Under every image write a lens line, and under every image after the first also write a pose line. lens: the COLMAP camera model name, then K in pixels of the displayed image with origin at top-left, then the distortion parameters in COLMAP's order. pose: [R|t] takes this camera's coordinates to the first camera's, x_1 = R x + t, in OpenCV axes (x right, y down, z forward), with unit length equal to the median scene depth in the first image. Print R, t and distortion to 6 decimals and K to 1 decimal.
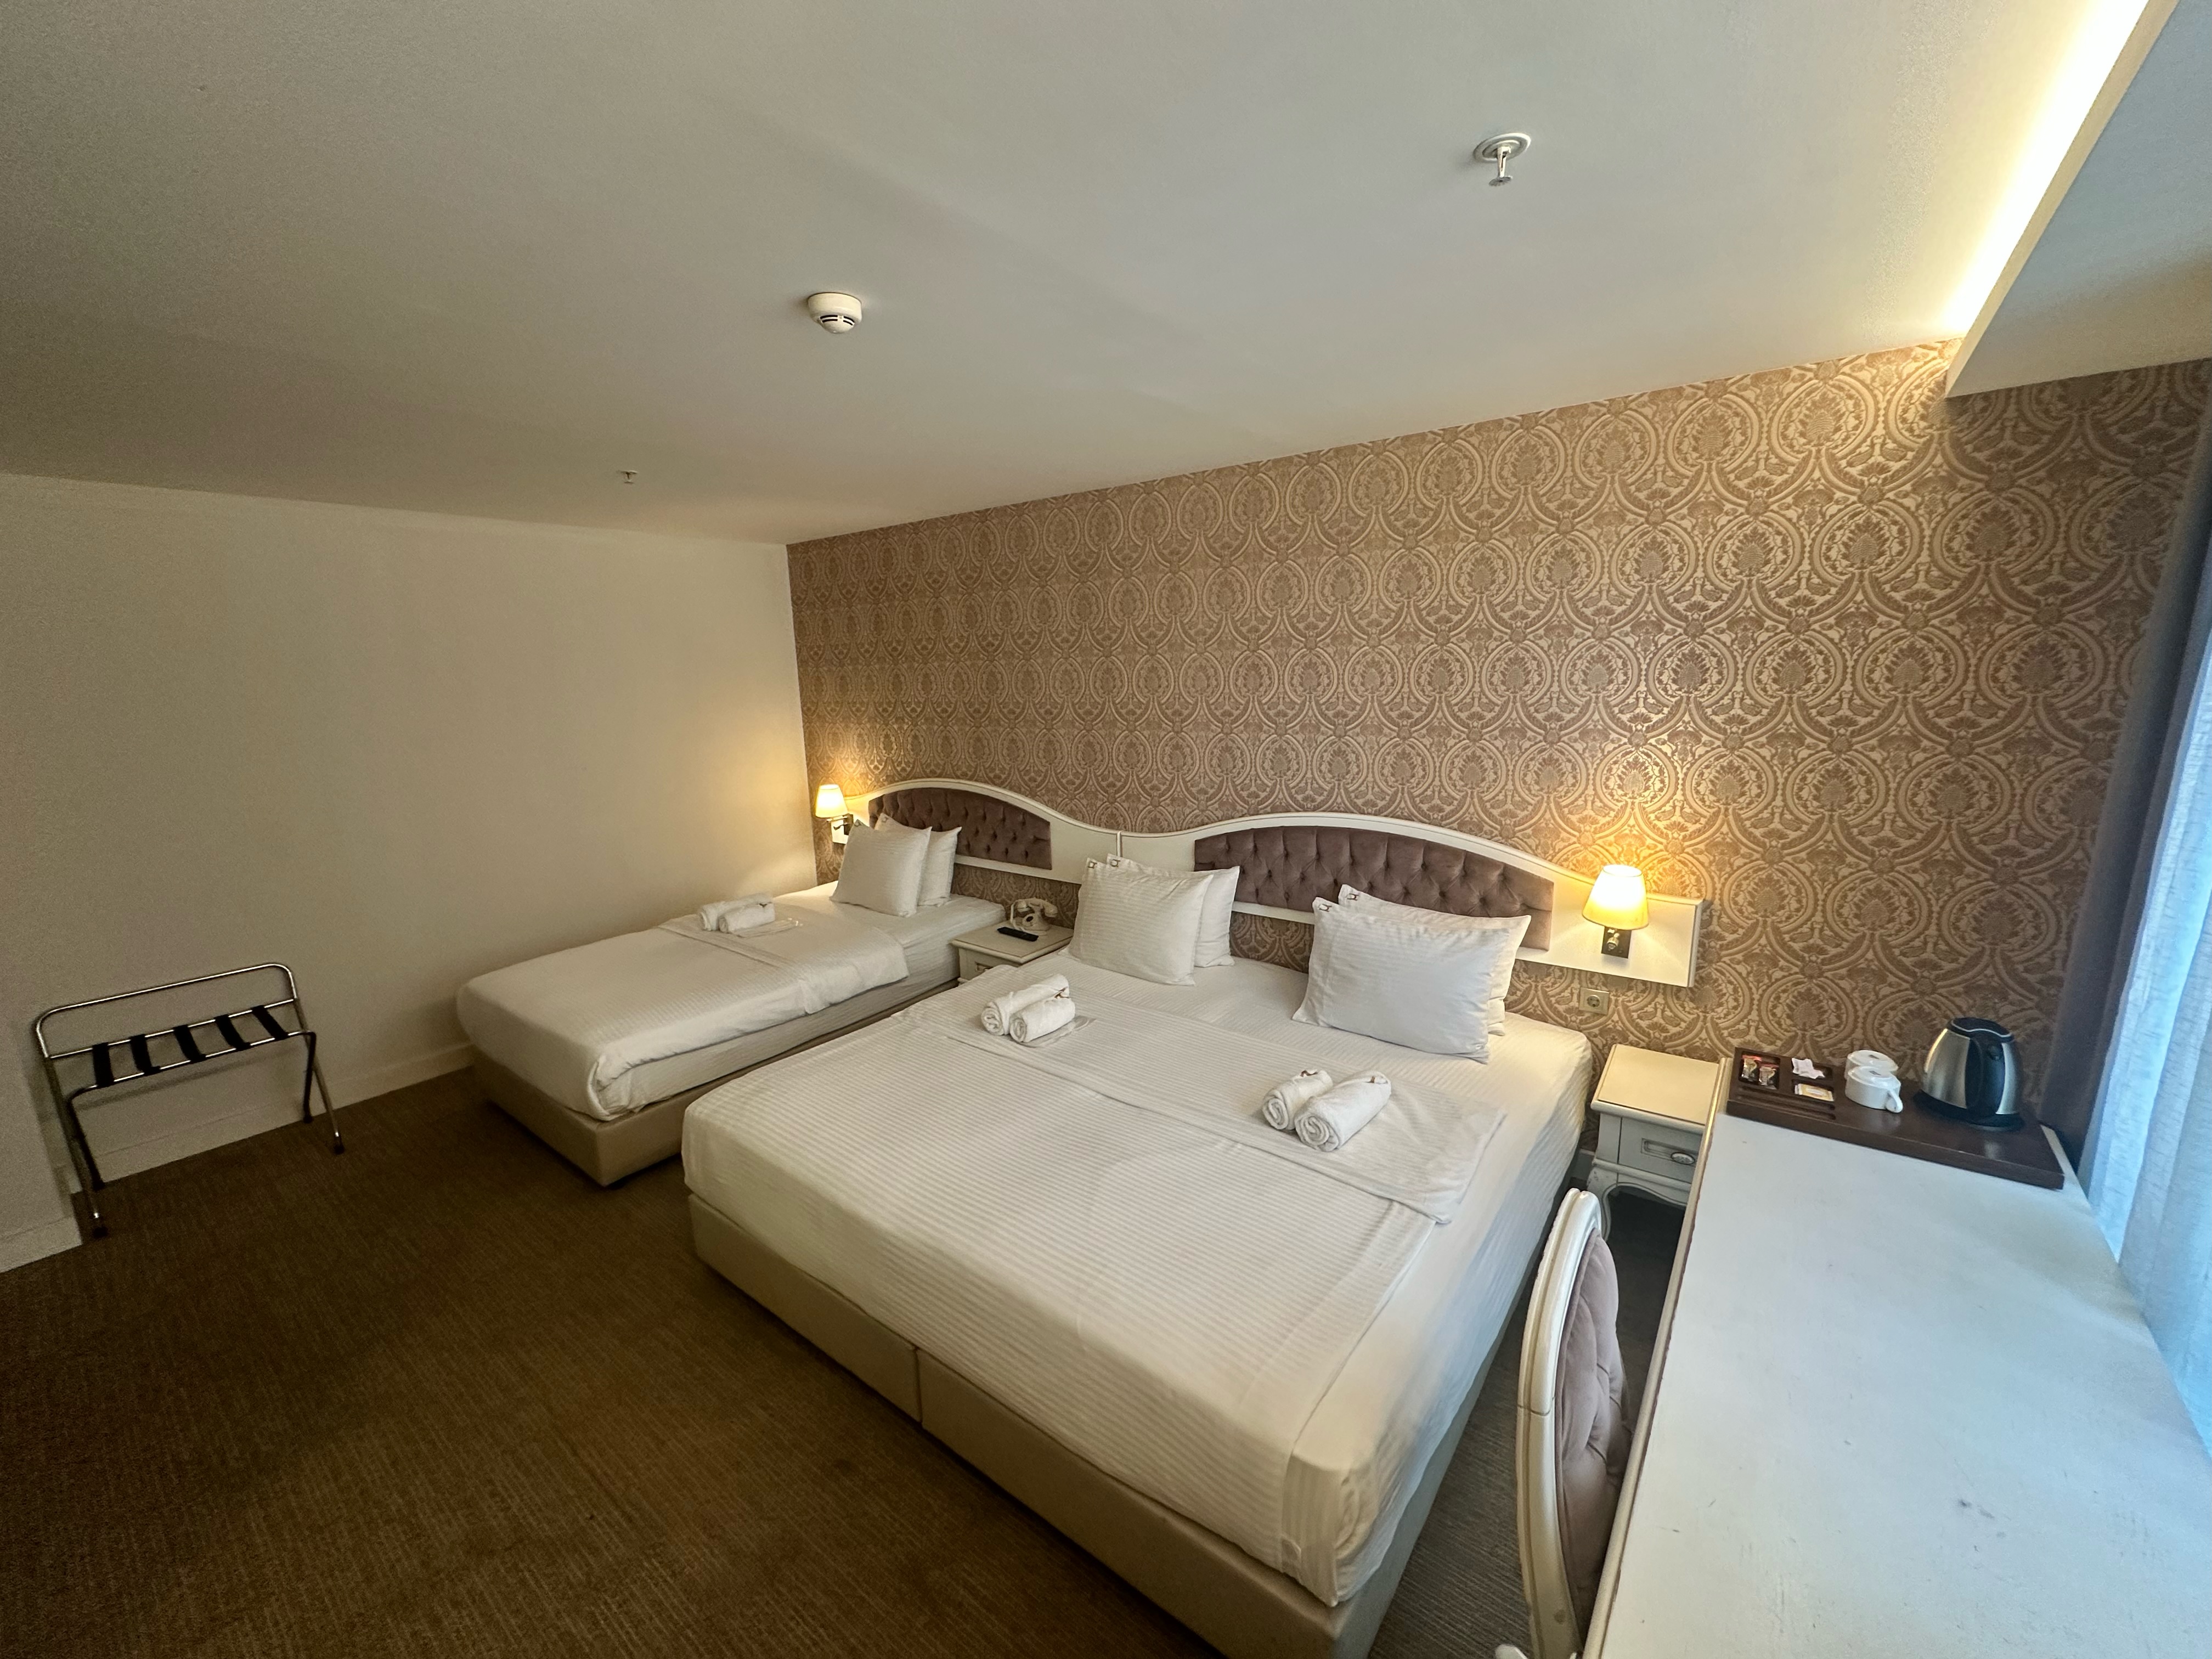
lens RADIAL K [[889.0, 0, 1088.7], [0, 889.0, 818.7], [0, 0, 1]] dist [0.010356, -0.000355]
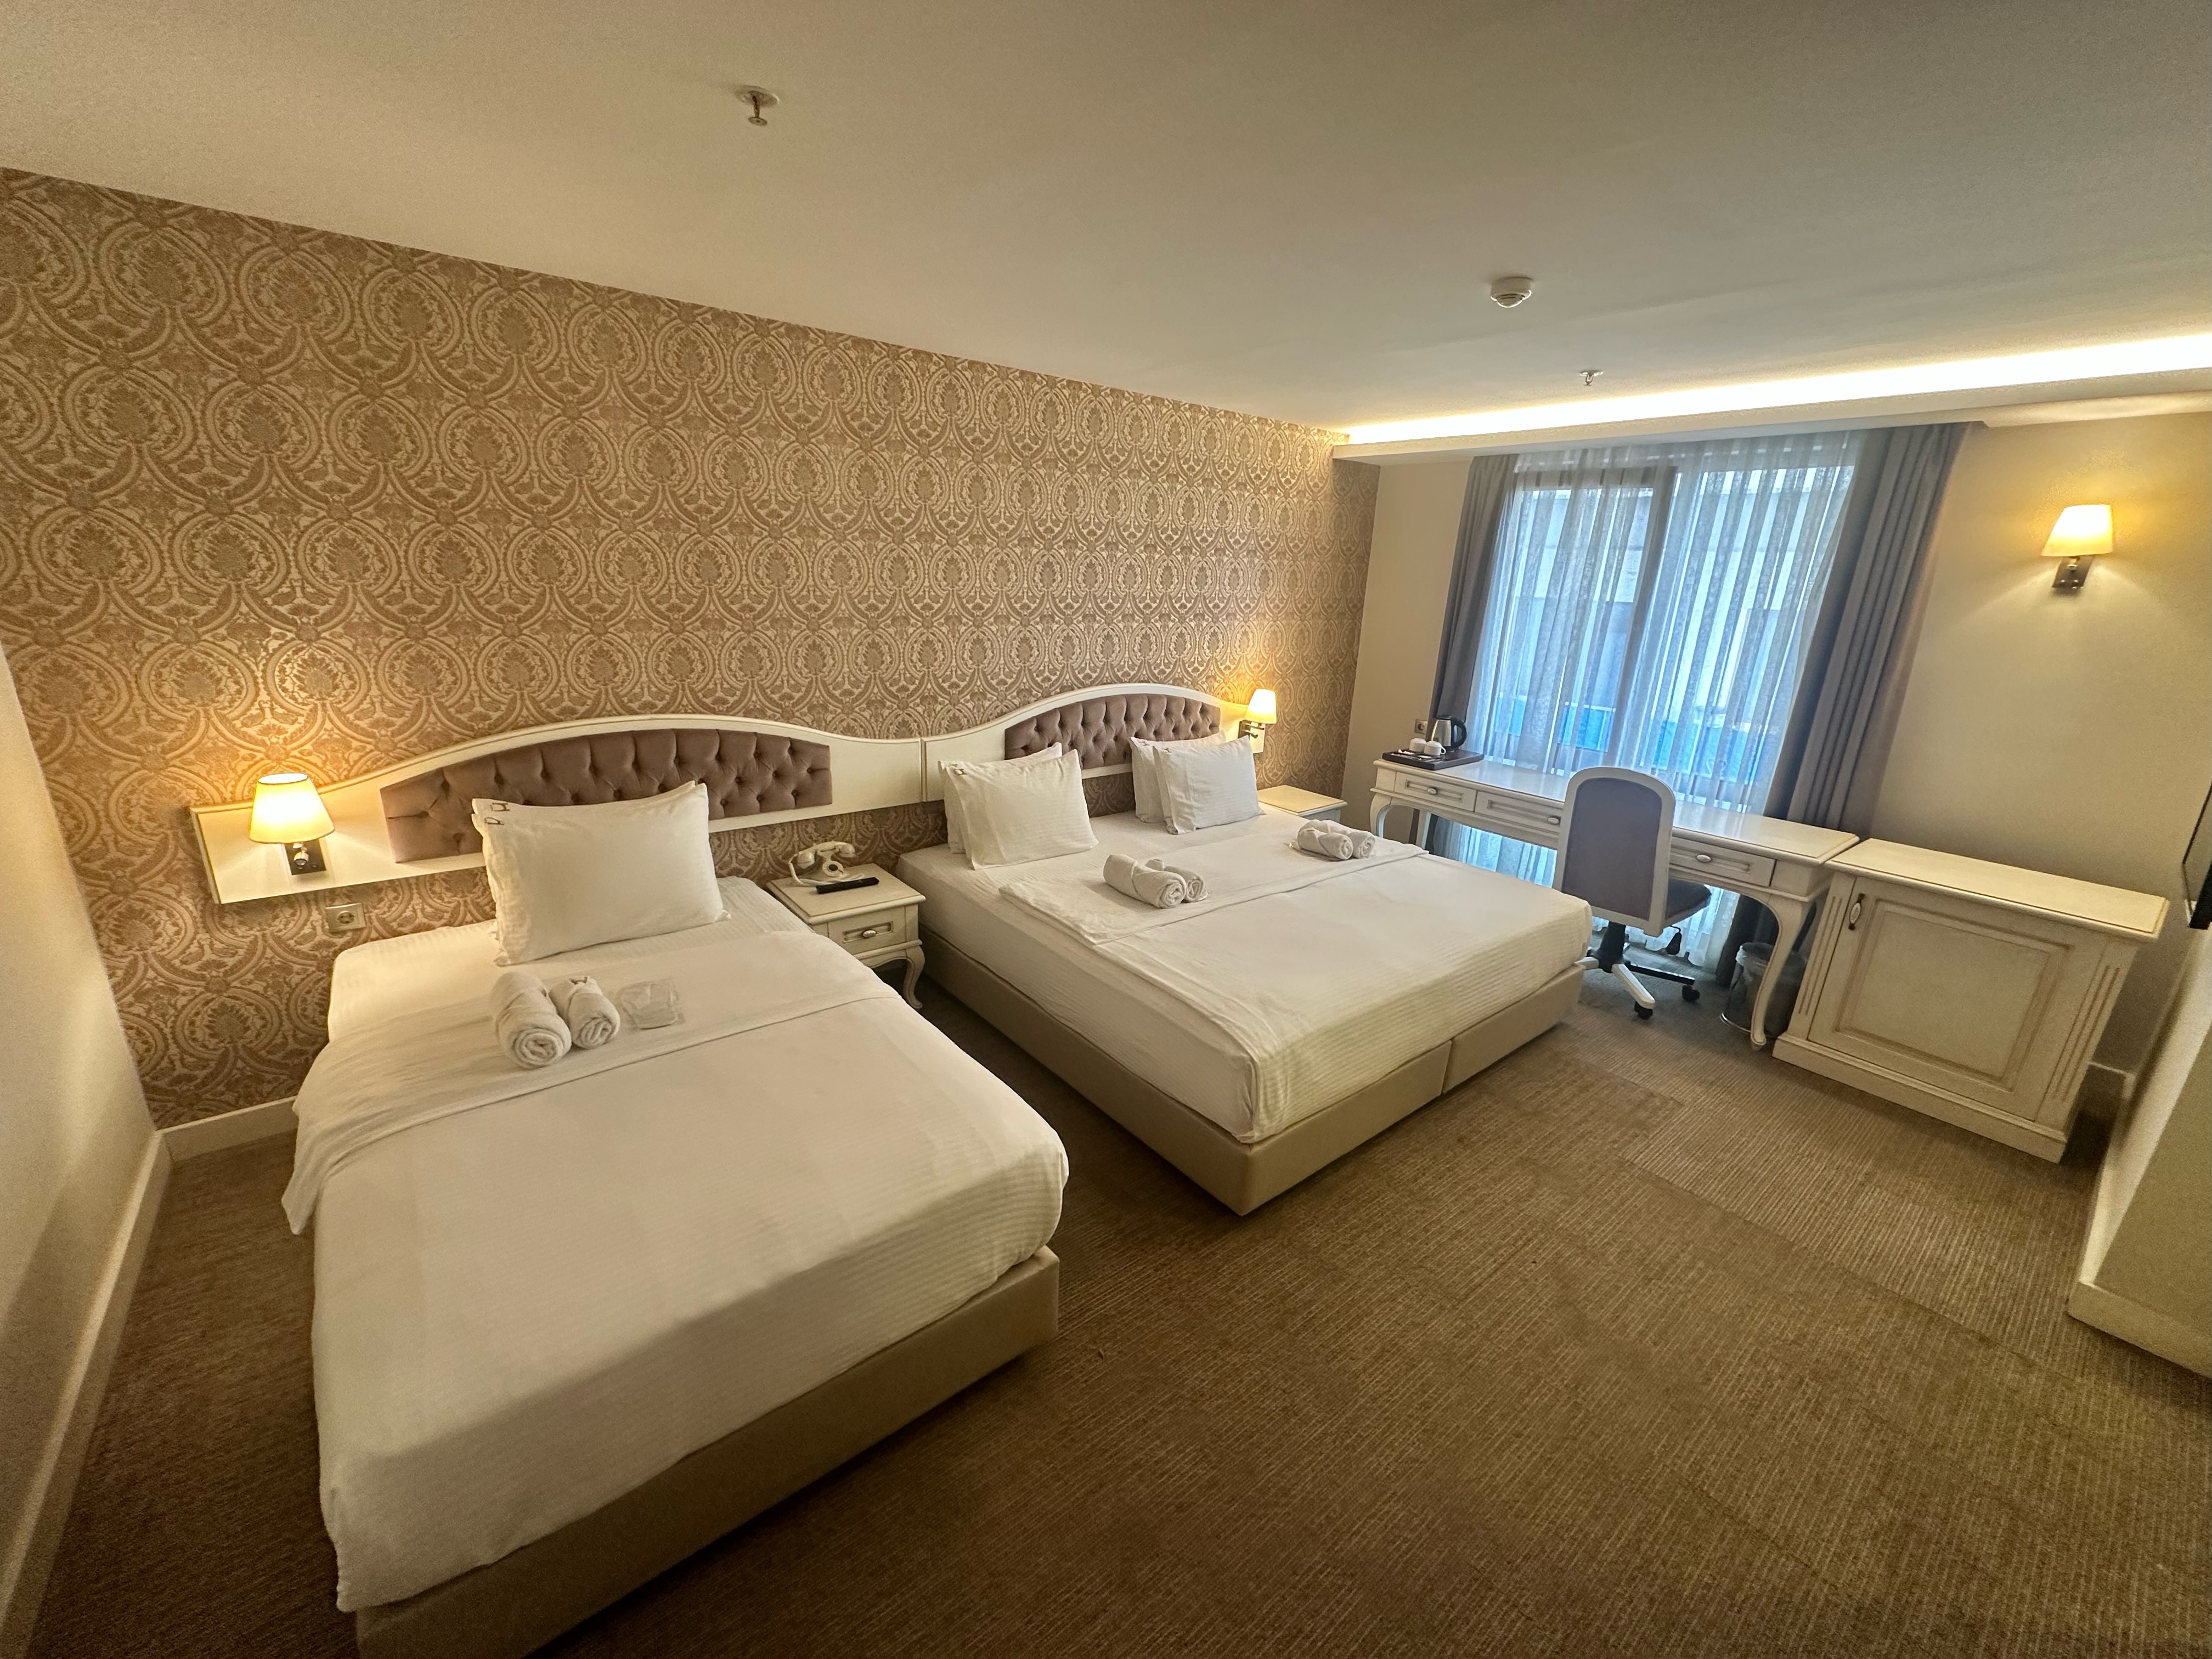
lens RADIAL K [[889.0, 0, 1098.5], [0, 889.0, 823.0], [0, 0, 1]] dist [0.010356, -0.000355]
pose [[0.225907, -0.242425, 0.943502, -0.835731], [0.123599, 0.967845, 0.219086, -0.081617], [-0.966276, 0.067123, 0.248607, 0.600762]]
